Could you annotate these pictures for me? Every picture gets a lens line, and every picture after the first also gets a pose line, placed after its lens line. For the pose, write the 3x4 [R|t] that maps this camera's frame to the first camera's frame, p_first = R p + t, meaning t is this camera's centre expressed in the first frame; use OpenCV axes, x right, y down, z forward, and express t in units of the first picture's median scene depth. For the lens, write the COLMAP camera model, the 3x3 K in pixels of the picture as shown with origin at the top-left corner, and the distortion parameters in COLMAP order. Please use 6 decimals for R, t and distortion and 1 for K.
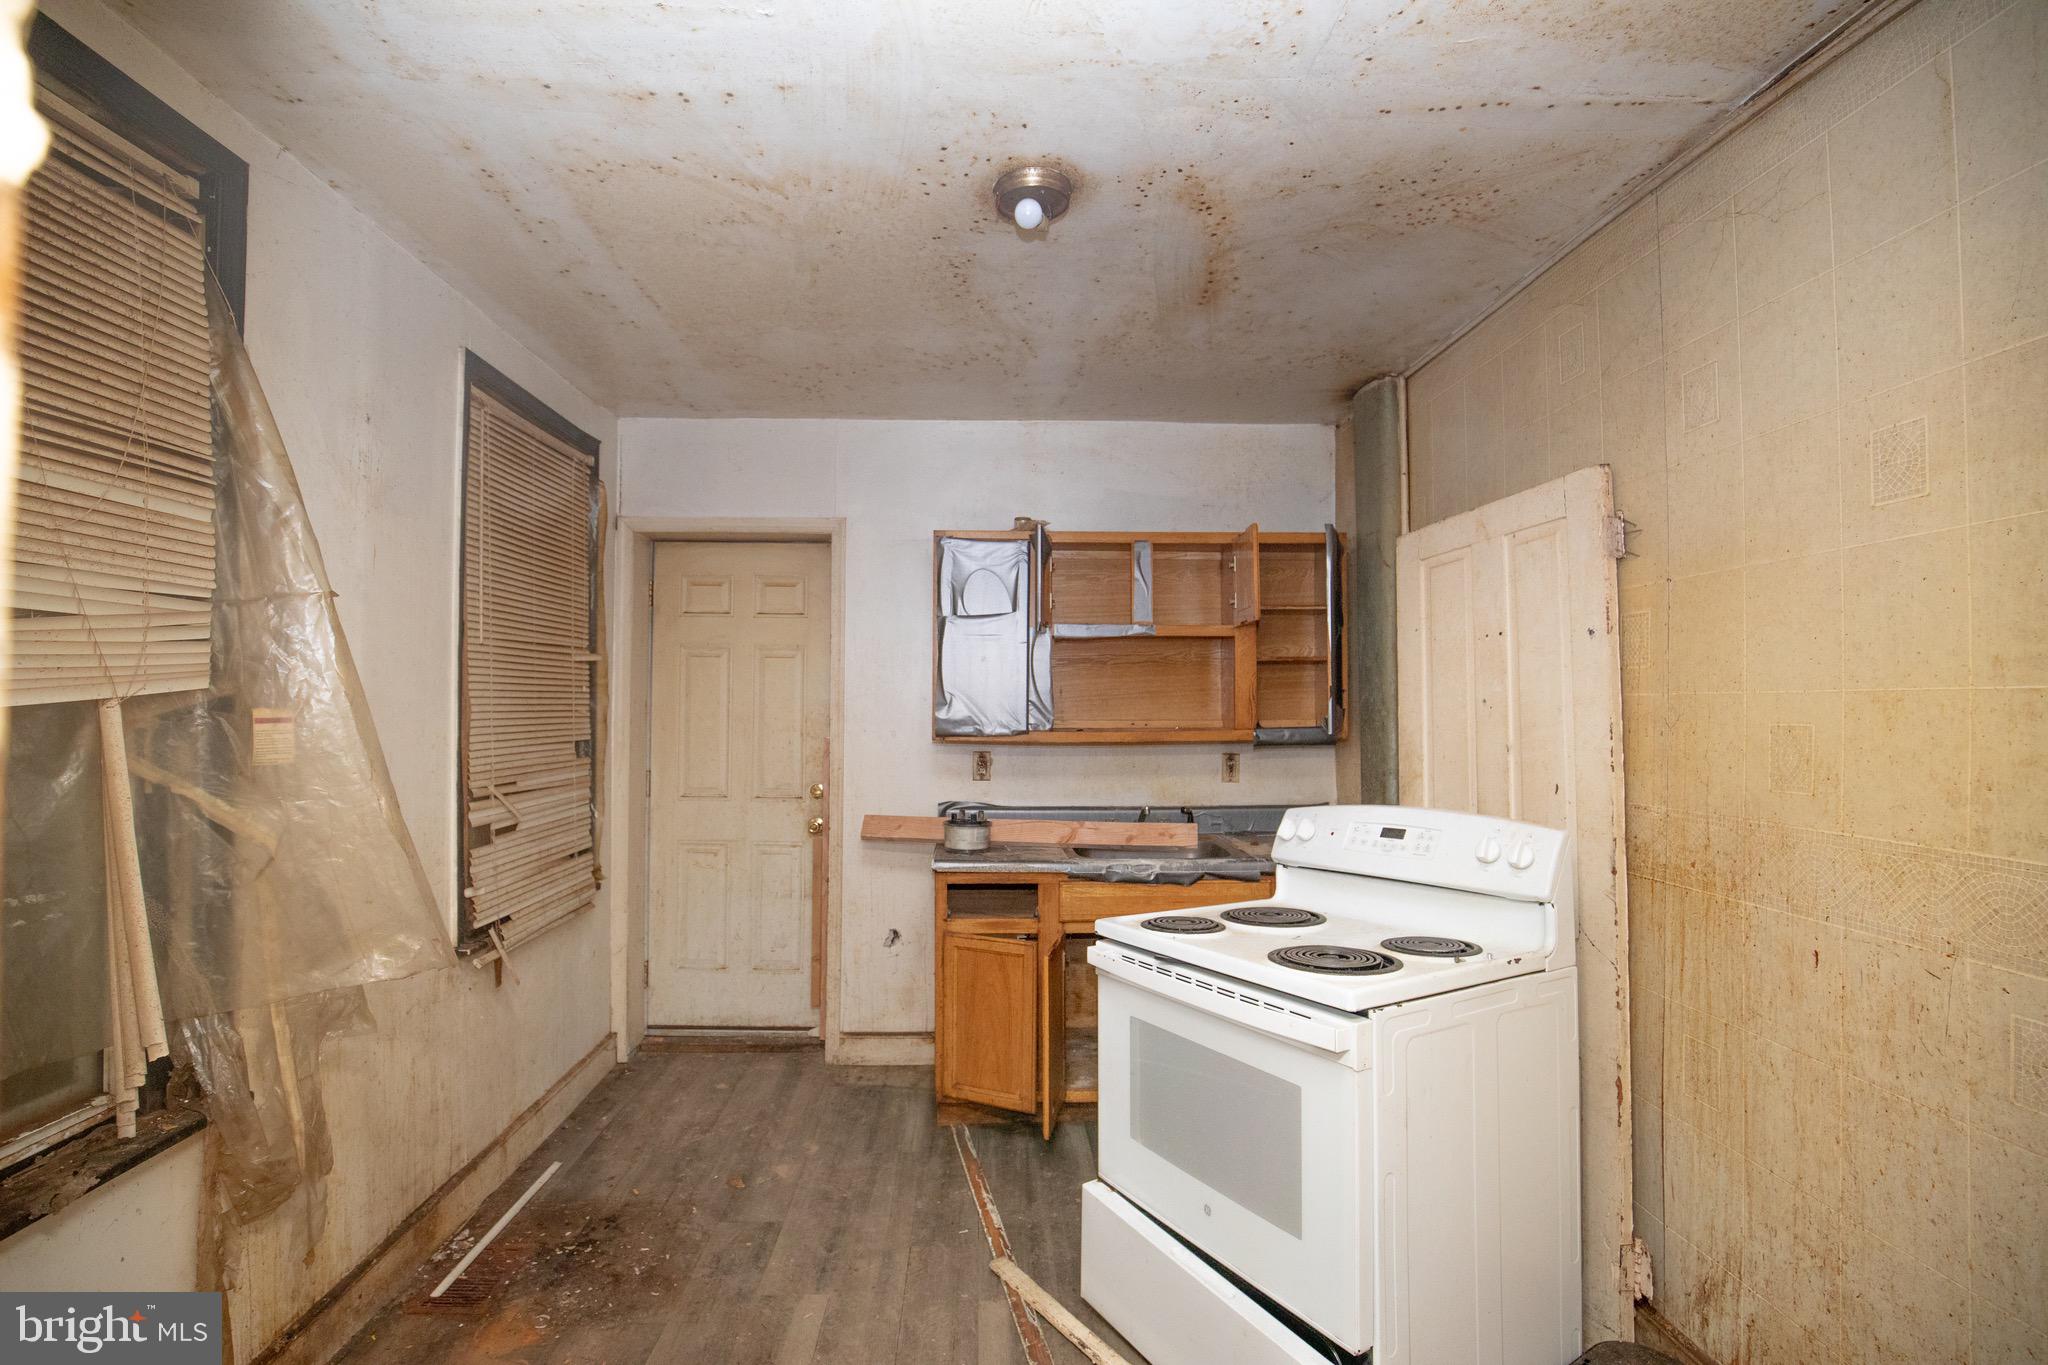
lens RADIAL K [[930.0, 0, 1013.1], [0, 930.0, 686.0], [0, 0, 1]] dist [-0.039229, 0.007225]
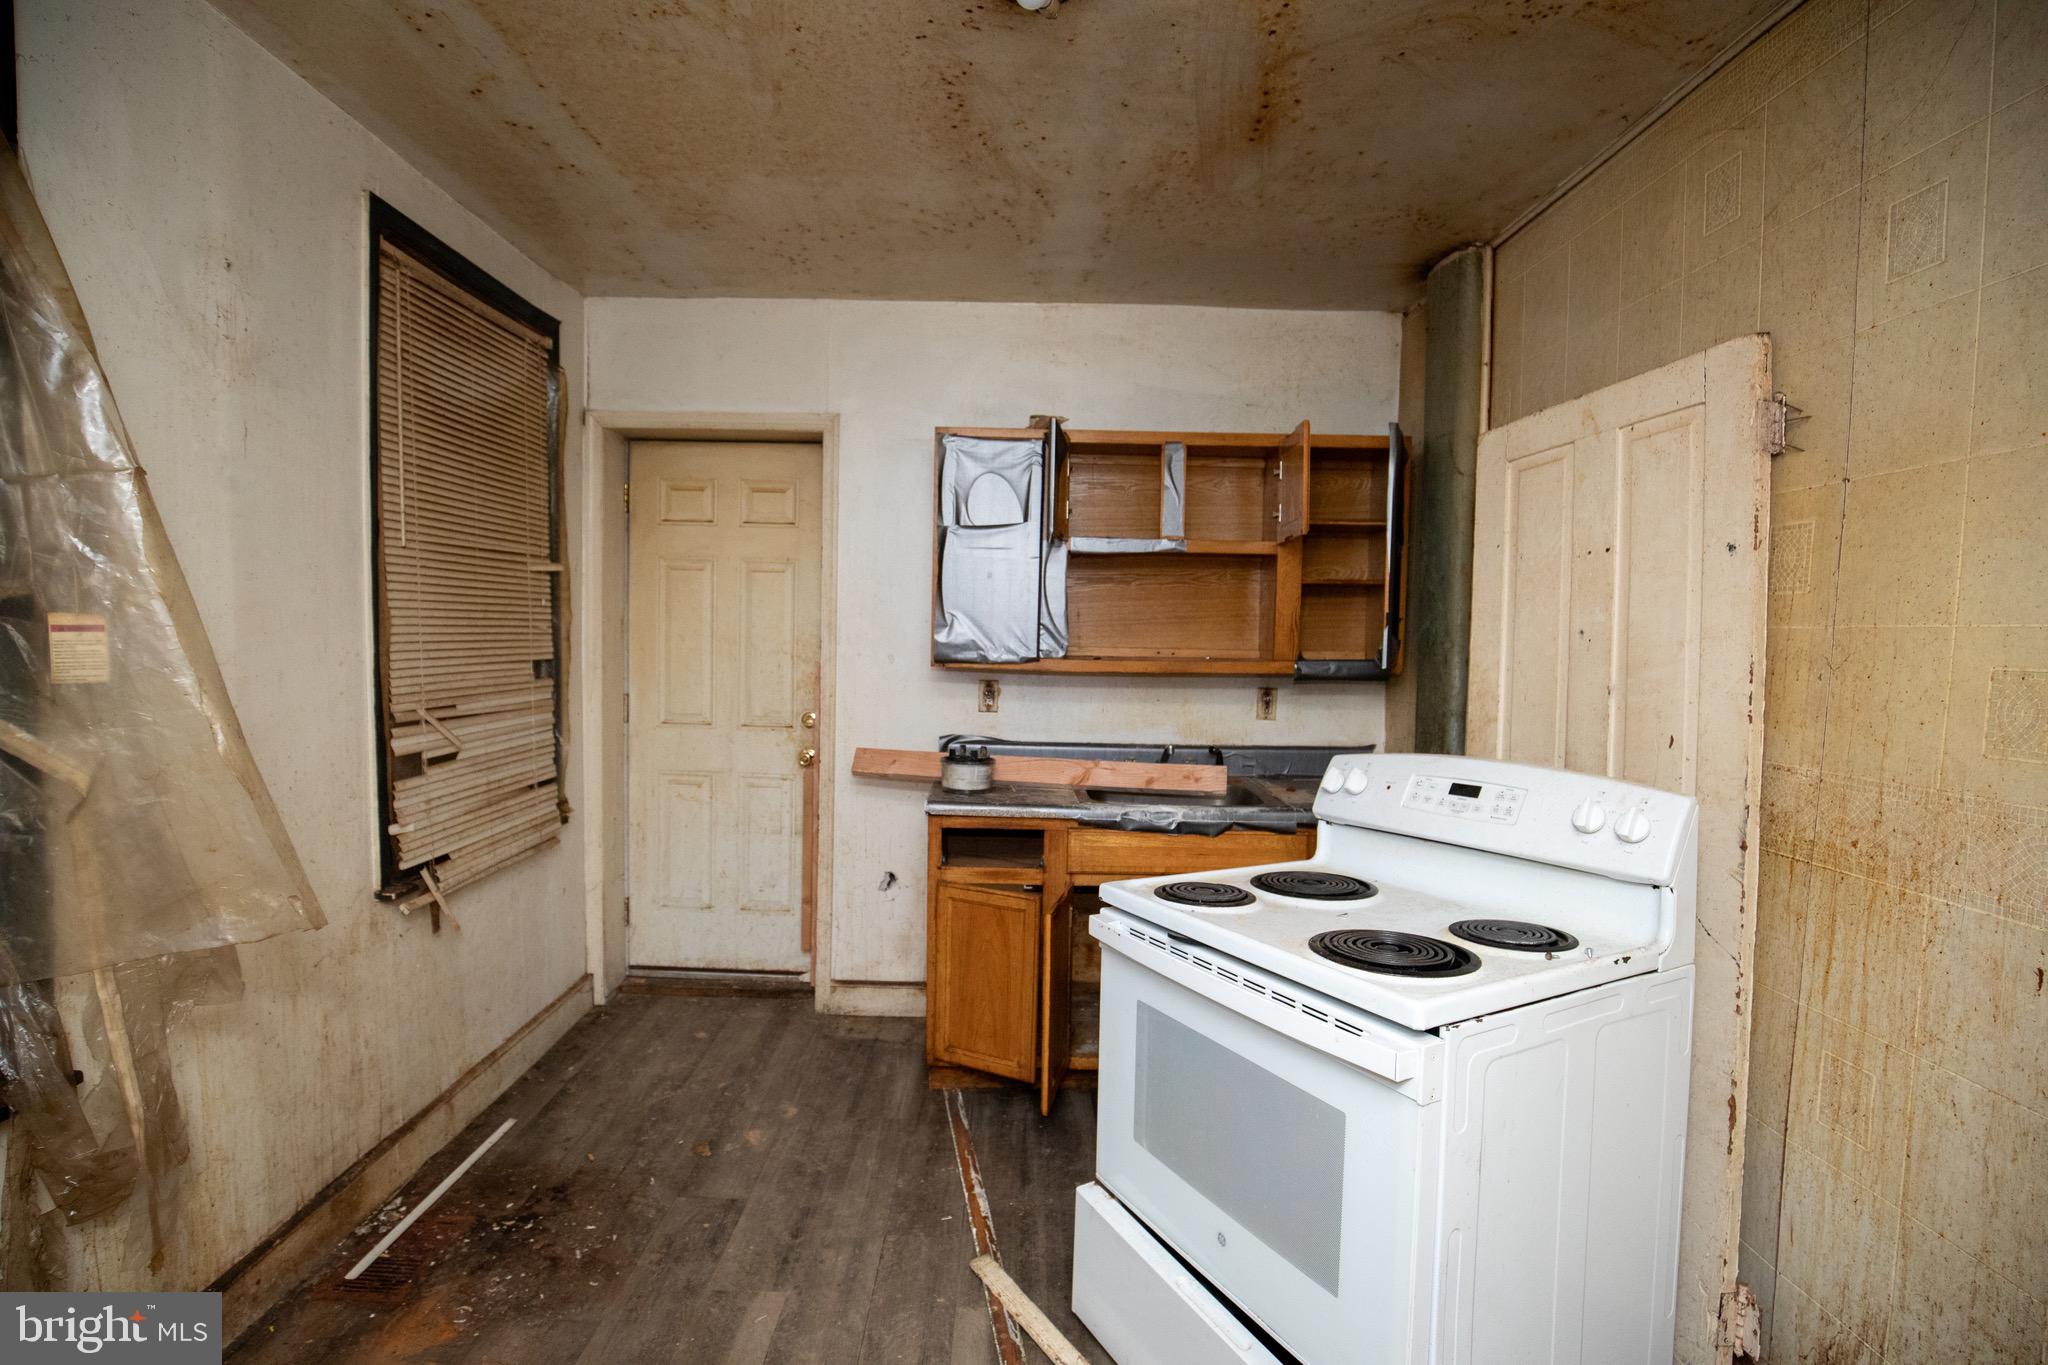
lens RADIAL K [[925.9, 0, 1019.4], [0, 925.9, 688.1], [0, 0, 1]] dist [-0.038642, 0.008428]
pose [[0.999381, 0.019774, -0.029101, 0.029343], [-0.017382, 0.996622, 0.080259, 0.007863], [0.030590, -0.079704, 0.996349, 0.143802]]
